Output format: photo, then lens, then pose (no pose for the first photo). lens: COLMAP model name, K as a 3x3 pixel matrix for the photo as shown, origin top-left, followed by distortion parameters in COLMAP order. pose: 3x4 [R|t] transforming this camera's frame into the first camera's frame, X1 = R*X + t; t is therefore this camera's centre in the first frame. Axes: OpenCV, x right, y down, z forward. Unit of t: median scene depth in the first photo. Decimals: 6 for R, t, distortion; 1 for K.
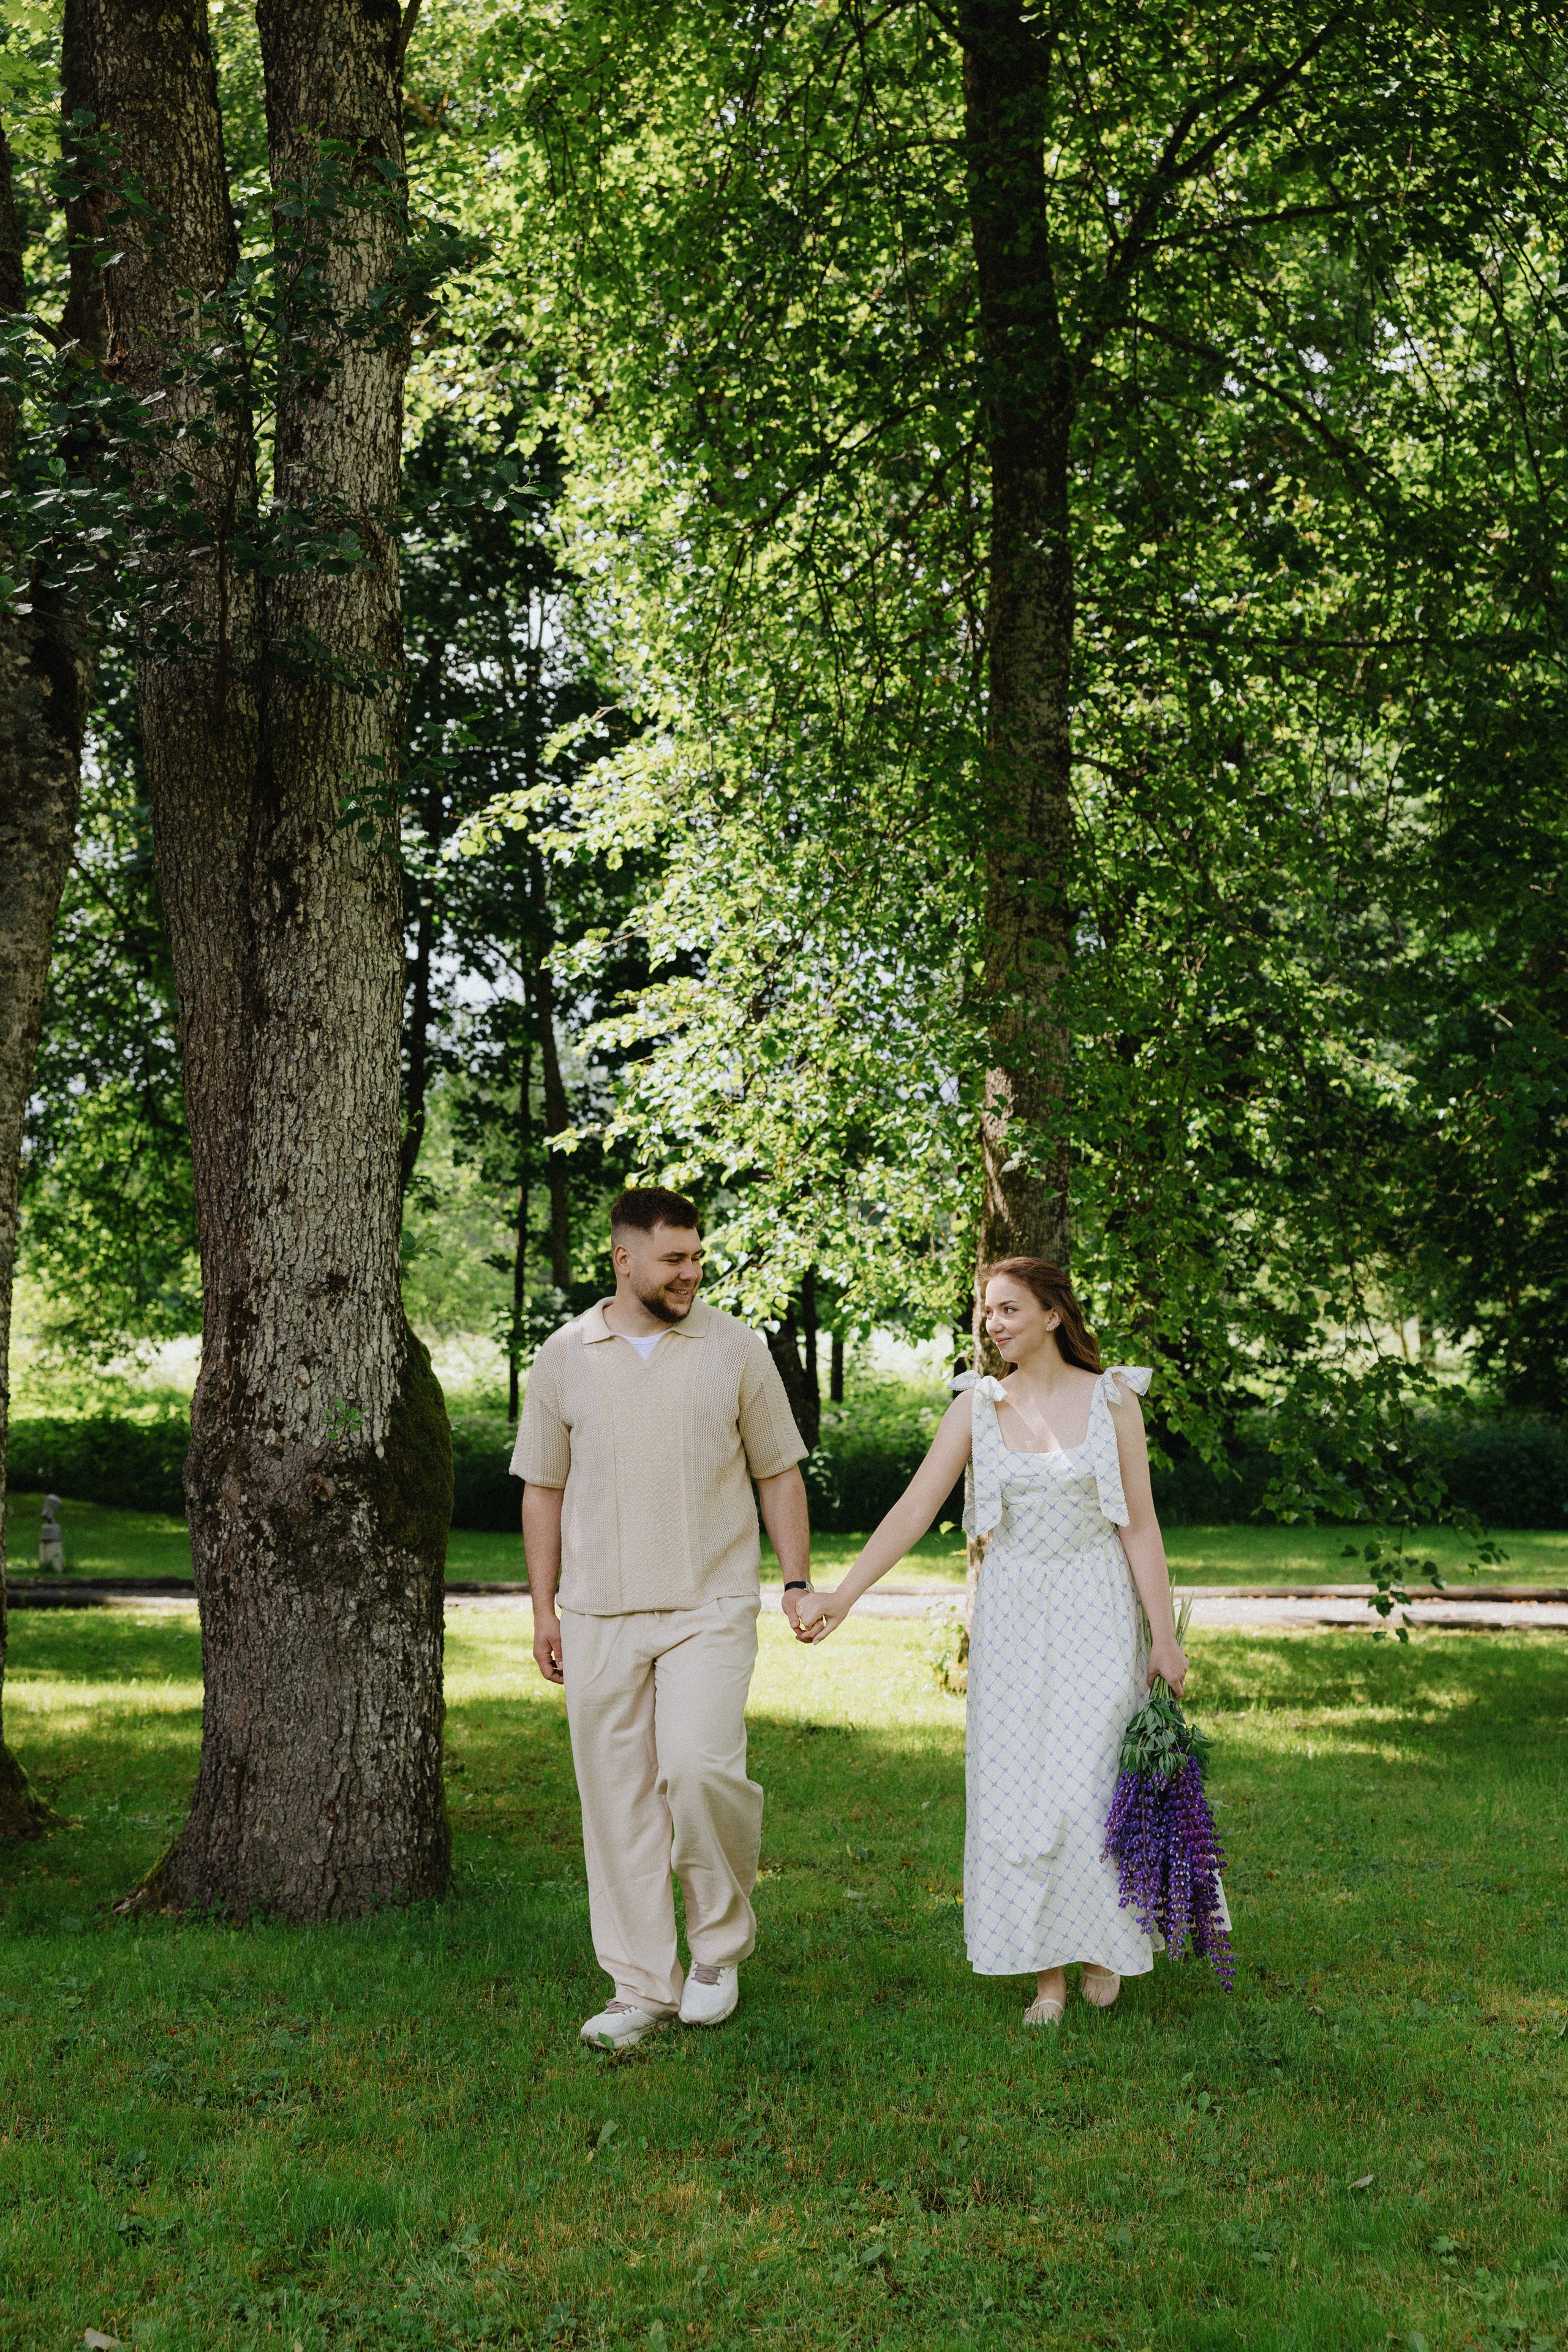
lens RADIAL K [[2880.5, 0, 773.3], [0, 2880.5, 1175.5], [0, 0, 1]] dist [0.124746, 0.000000]
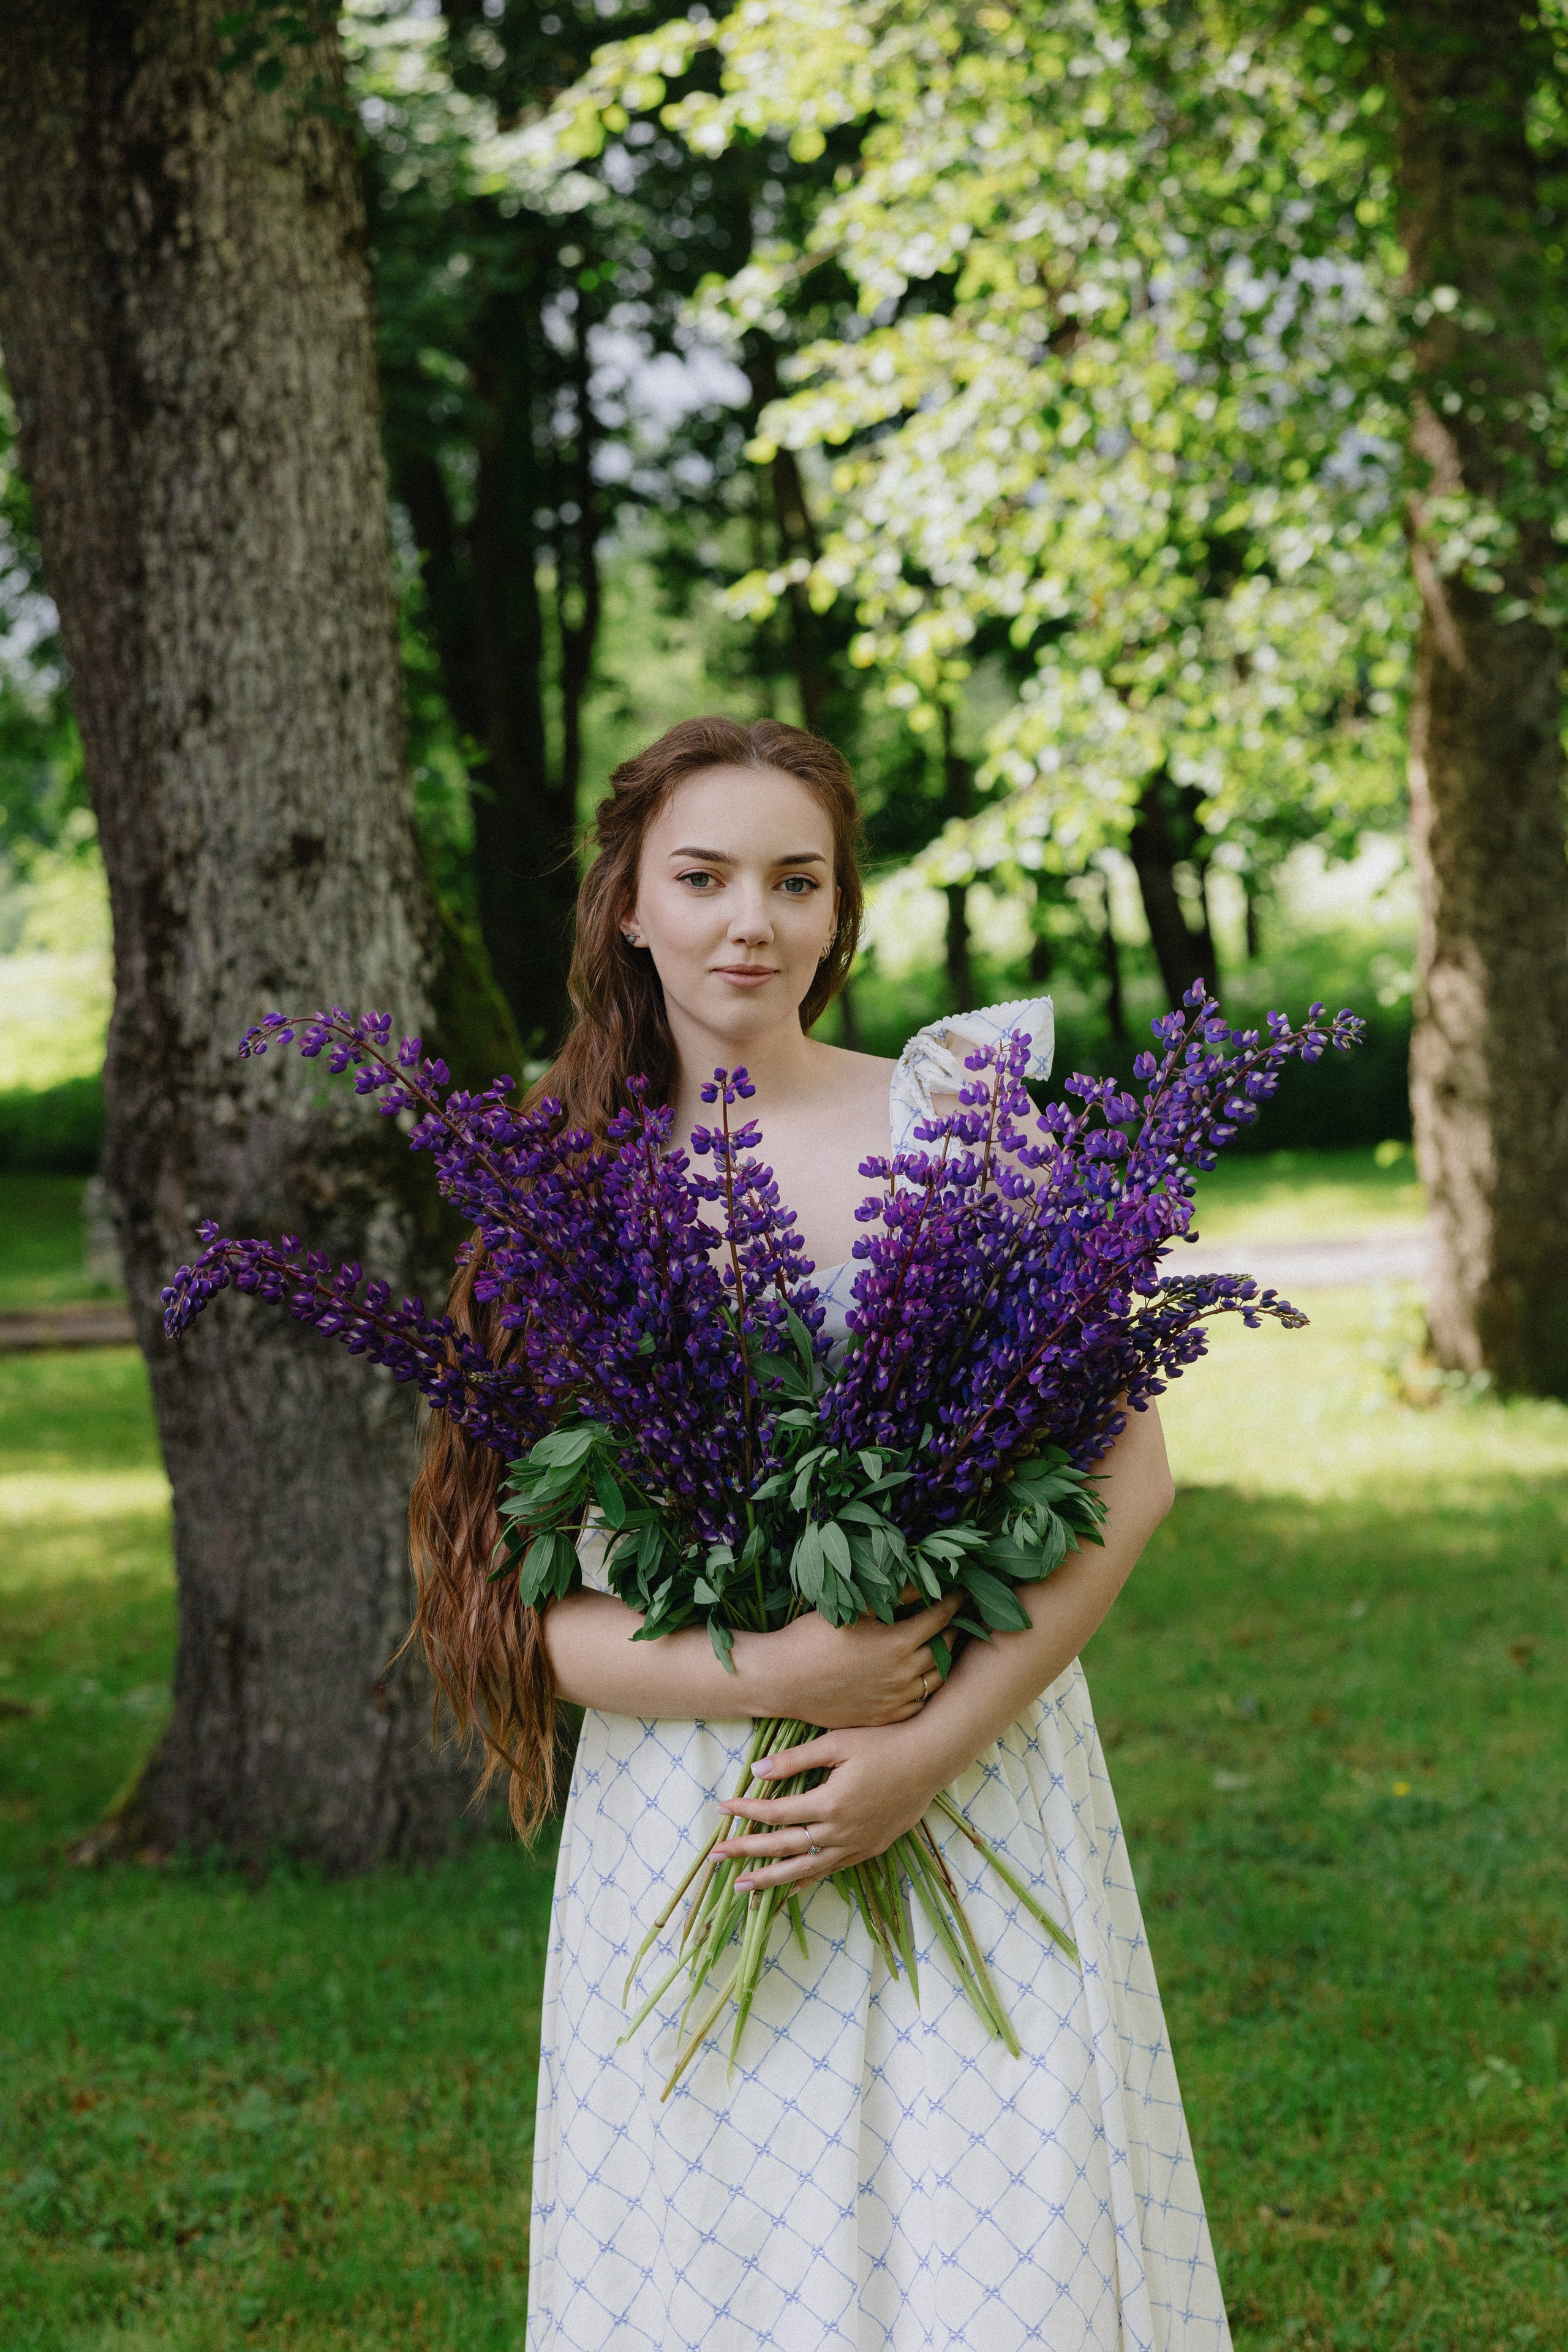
lens RADIAL K [[4220.9, 0, 790.0], [0, 4220.9, 1184.4], [0, 0, 1]] dist [0.084098, 0.000000]
pose [[0.993334, -0.070580, -0.091141, 0.024748], [0.081504, 0.989140, 0.122307, 0.006297], [0.081519, -0.128920, 0.988299, 0.122648]]
